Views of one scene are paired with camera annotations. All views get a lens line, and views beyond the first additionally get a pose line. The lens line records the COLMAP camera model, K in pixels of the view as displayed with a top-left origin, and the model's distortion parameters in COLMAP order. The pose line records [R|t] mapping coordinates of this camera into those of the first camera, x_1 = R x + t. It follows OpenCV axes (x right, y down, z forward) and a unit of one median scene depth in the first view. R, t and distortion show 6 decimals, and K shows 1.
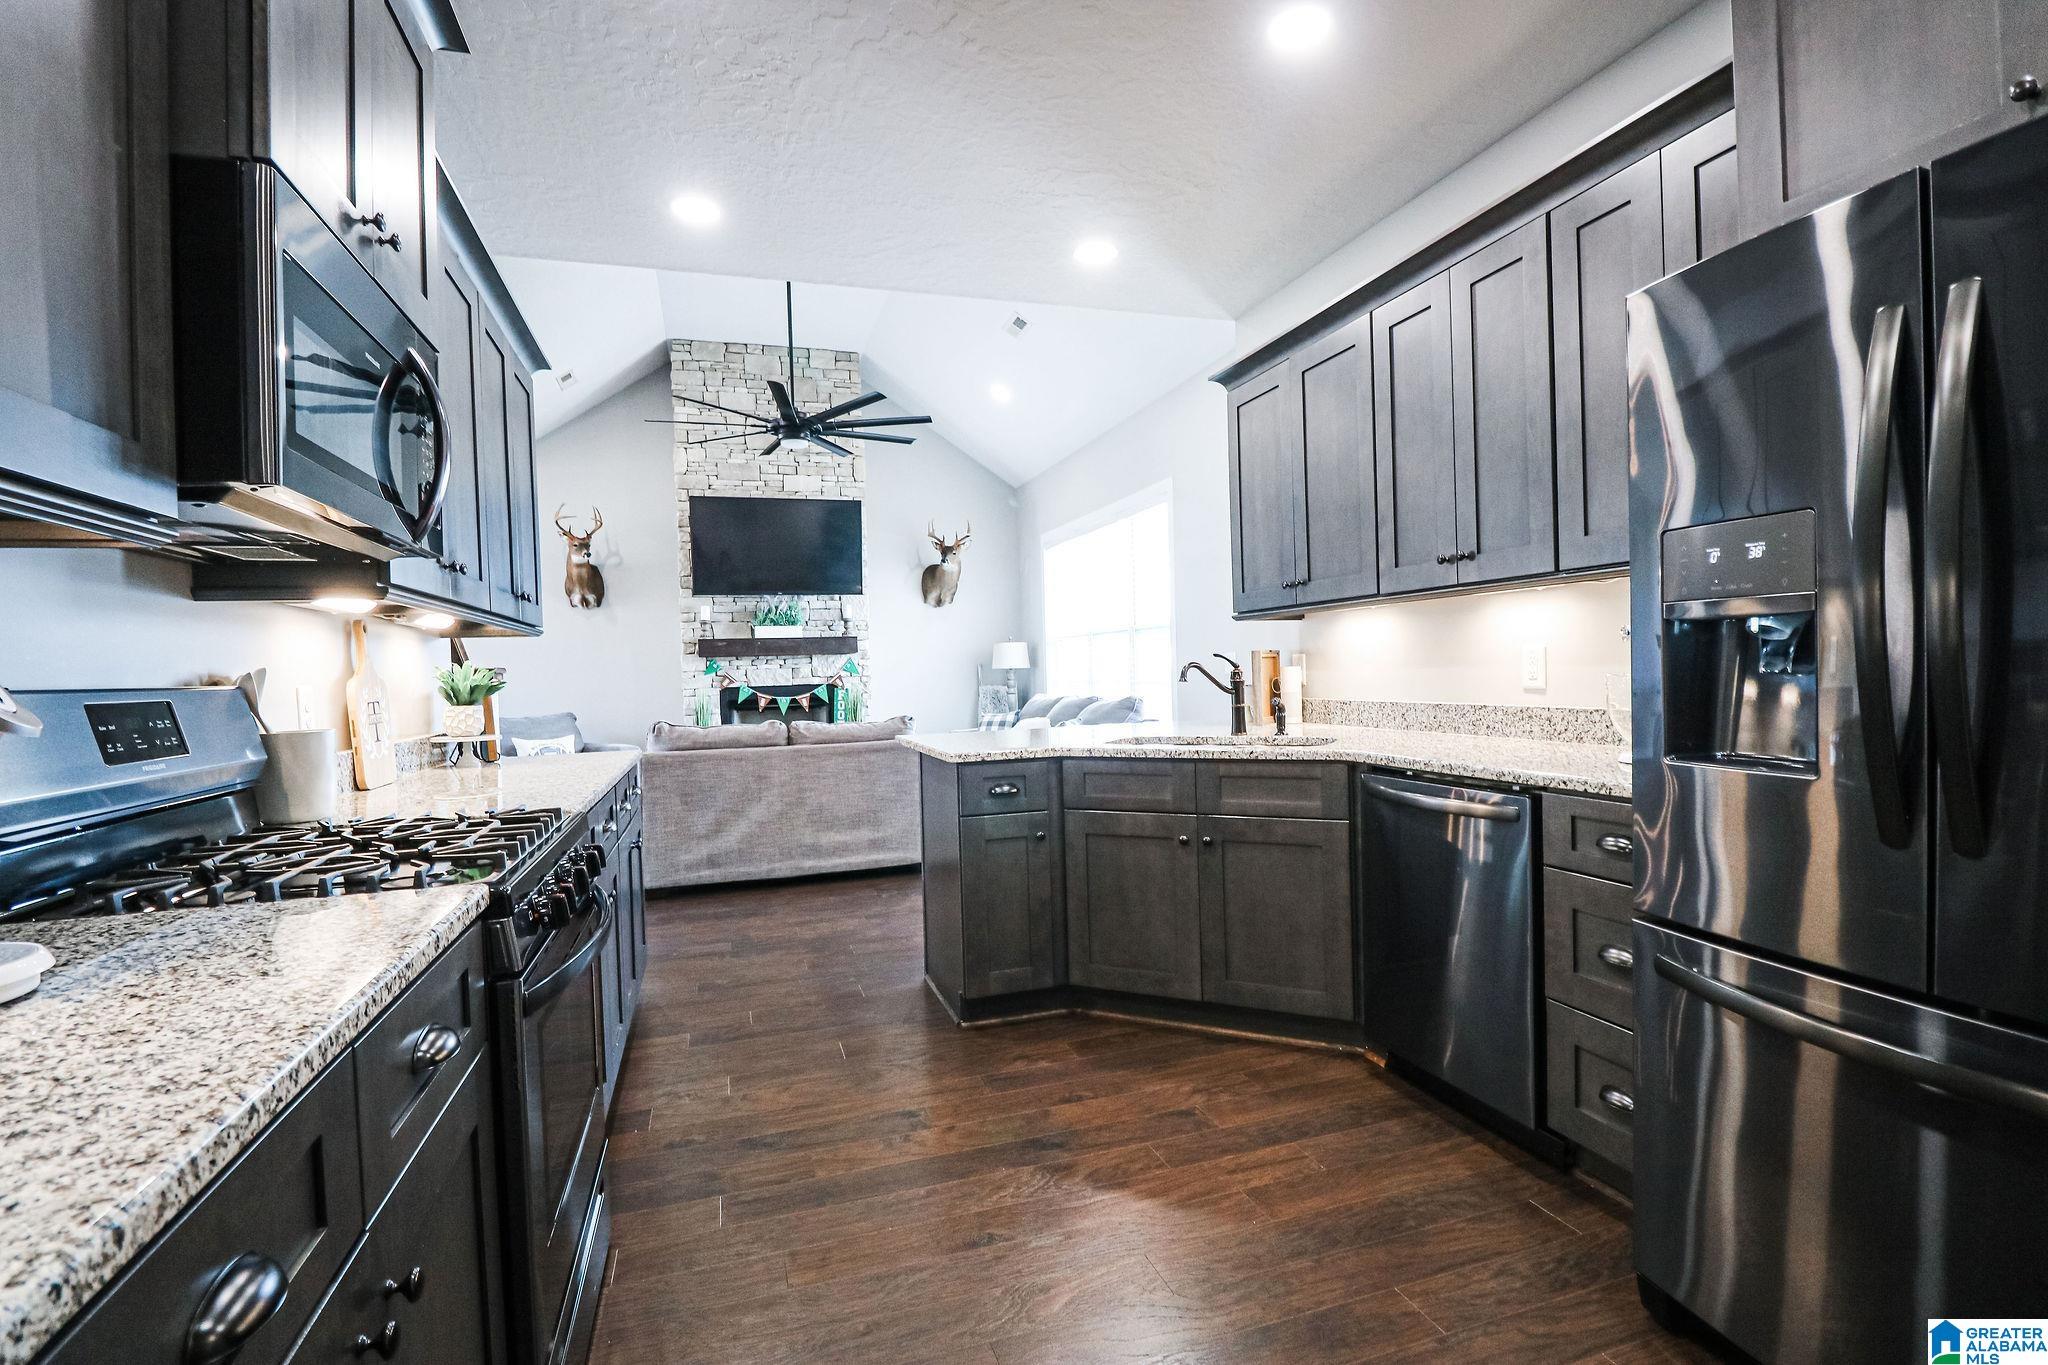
lens RADIAL K [[951.2, 0, 1035.2], [0, 951.2, 683.7], [0, 0, 1]] dist [-0.010042, -0.004246]
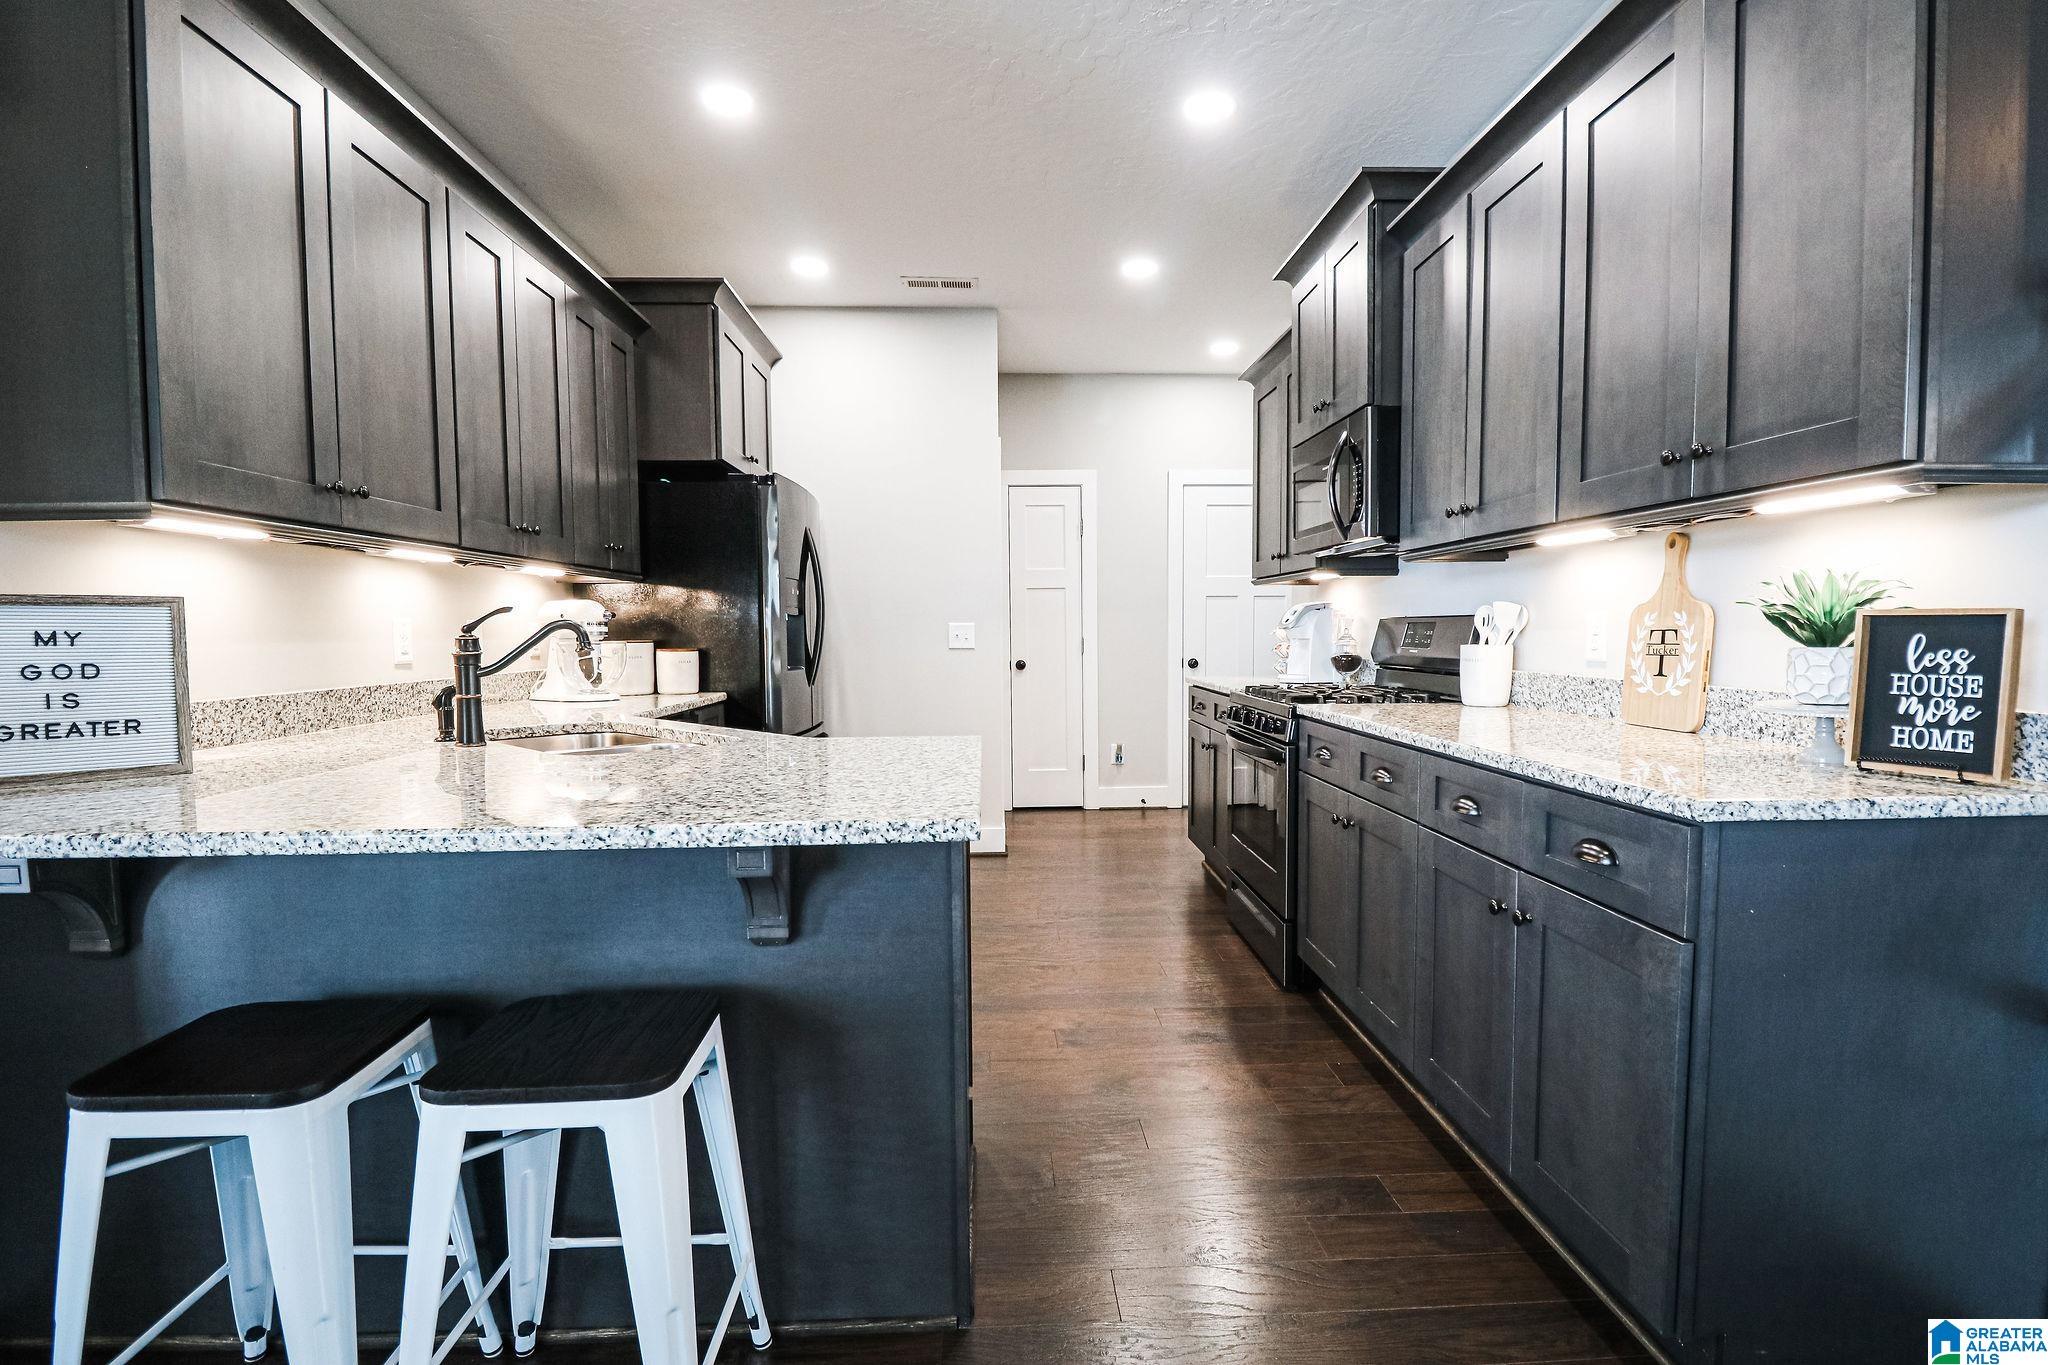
lens RADIAL K [[951.2, 0, 1023.9], [0, 951.2, 683.8], [0, 0, 1]] dist [-0.010042, -0.004246]
pose [[-0.964314, 0.025834, 0.263497, -0.324105], [0.044314, 0.996938, 0.064434, -0.008187], [-0.261025, 0.073811, -0.962506, 1.766176]]
